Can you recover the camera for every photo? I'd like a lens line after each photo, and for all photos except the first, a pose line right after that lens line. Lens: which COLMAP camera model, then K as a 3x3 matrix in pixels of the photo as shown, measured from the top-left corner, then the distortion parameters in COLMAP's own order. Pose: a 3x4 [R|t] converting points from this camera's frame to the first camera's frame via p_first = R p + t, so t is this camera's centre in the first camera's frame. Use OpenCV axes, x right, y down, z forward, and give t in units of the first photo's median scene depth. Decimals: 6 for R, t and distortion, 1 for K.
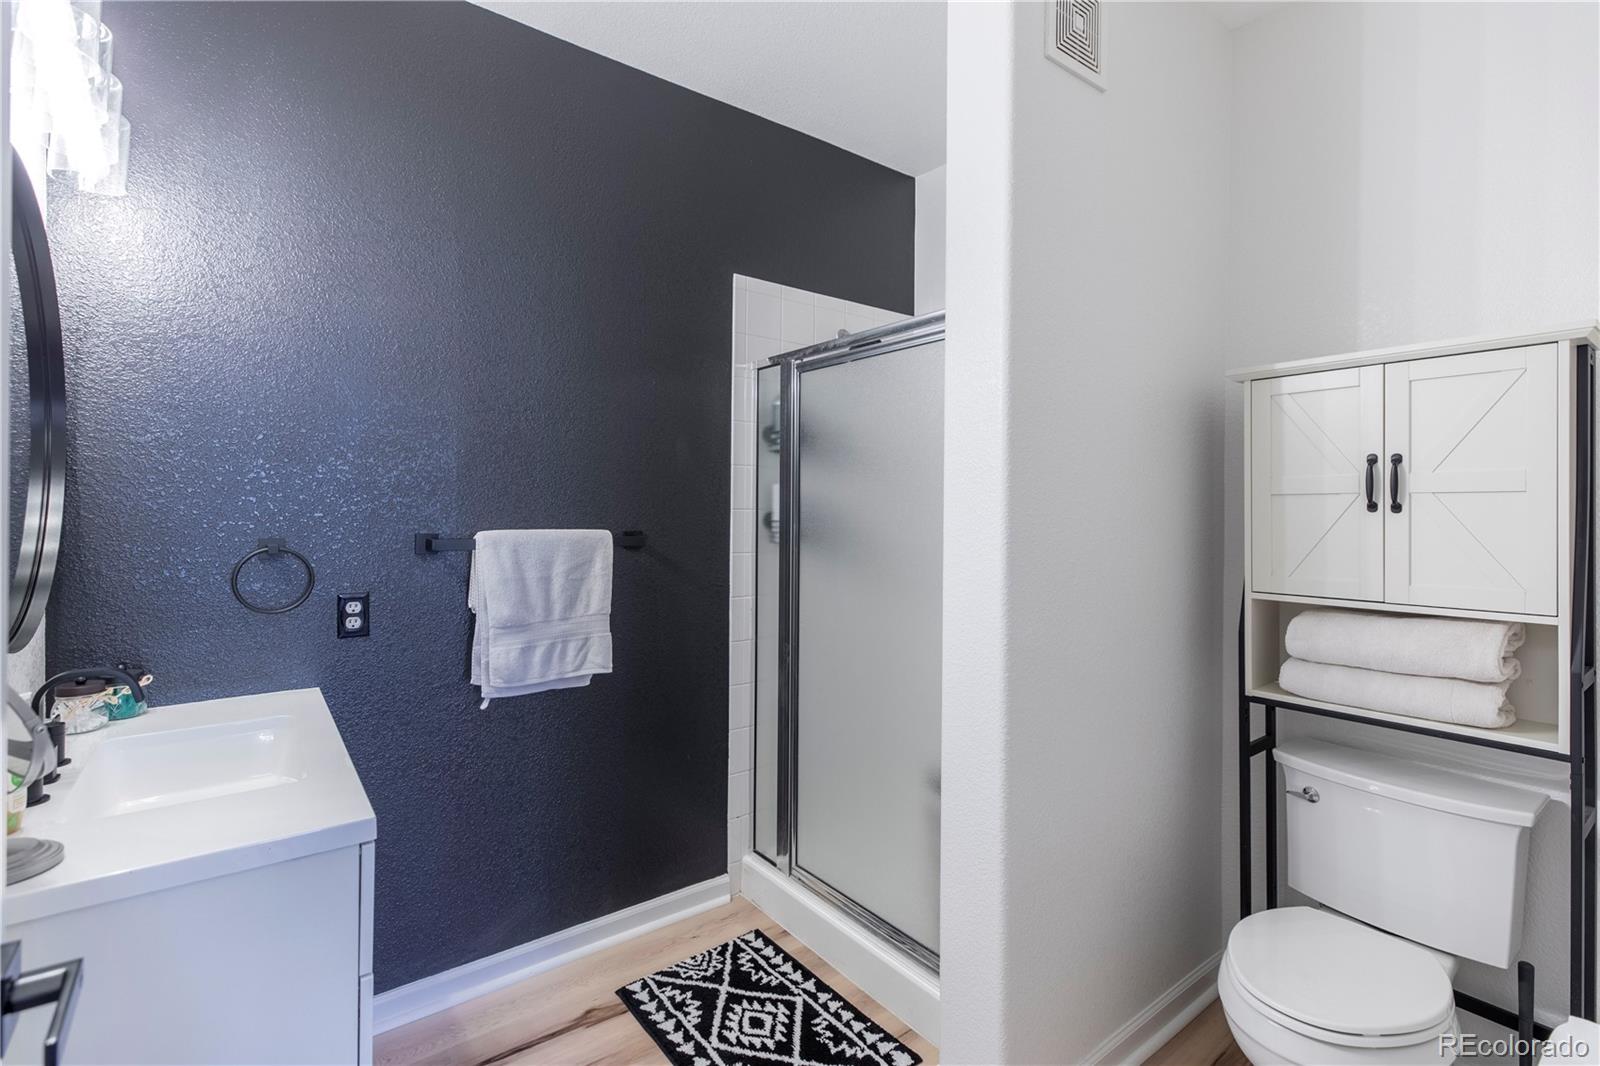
lens RADIAL K [[724.8, 0, 799.6], [0, 724.8, 517.4], [0, 0, 1]] dist [0.005410, 0.001366]
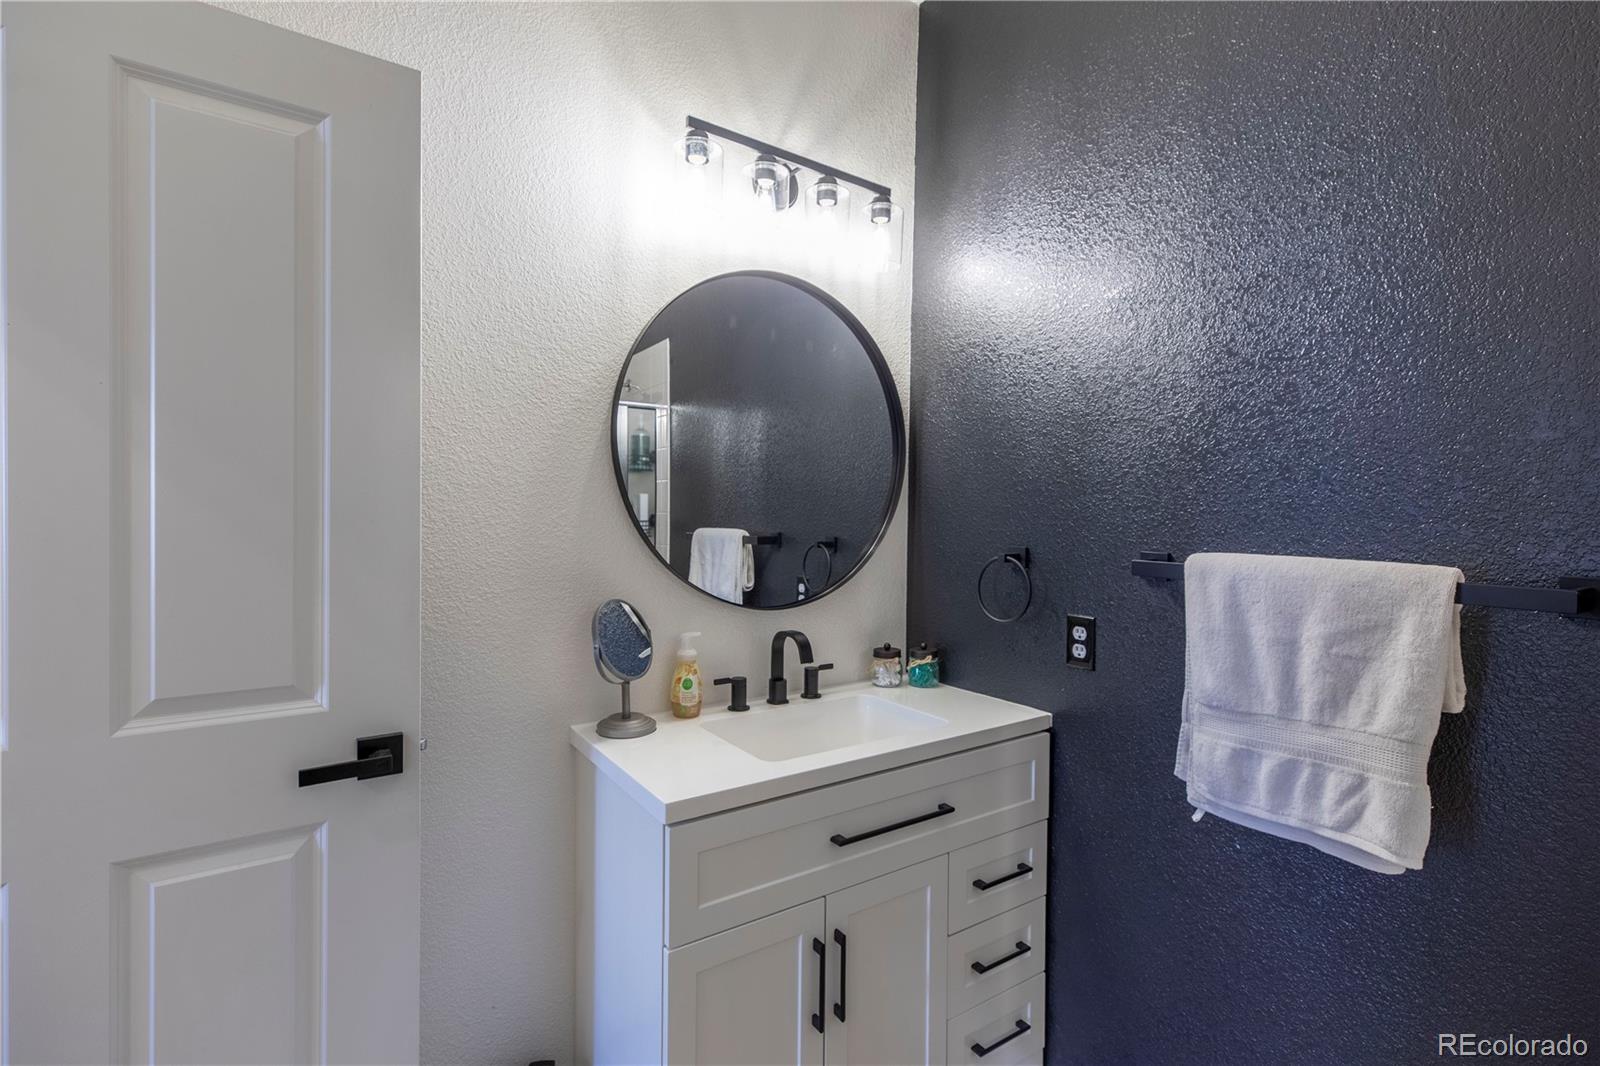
lens RADIAL K [[724.8, 0, 799.7], [0, 724.8, 527.4], [0, 0, 1]] dist [0.005410, 0.001366]
pose [[-0.052011, 0.014005, -0.998548, 0.238032], [-0.020441, 0.999677, 0.015086, -0.006858], [0.998437, 0.021196, -0.051708, 0.651688]]
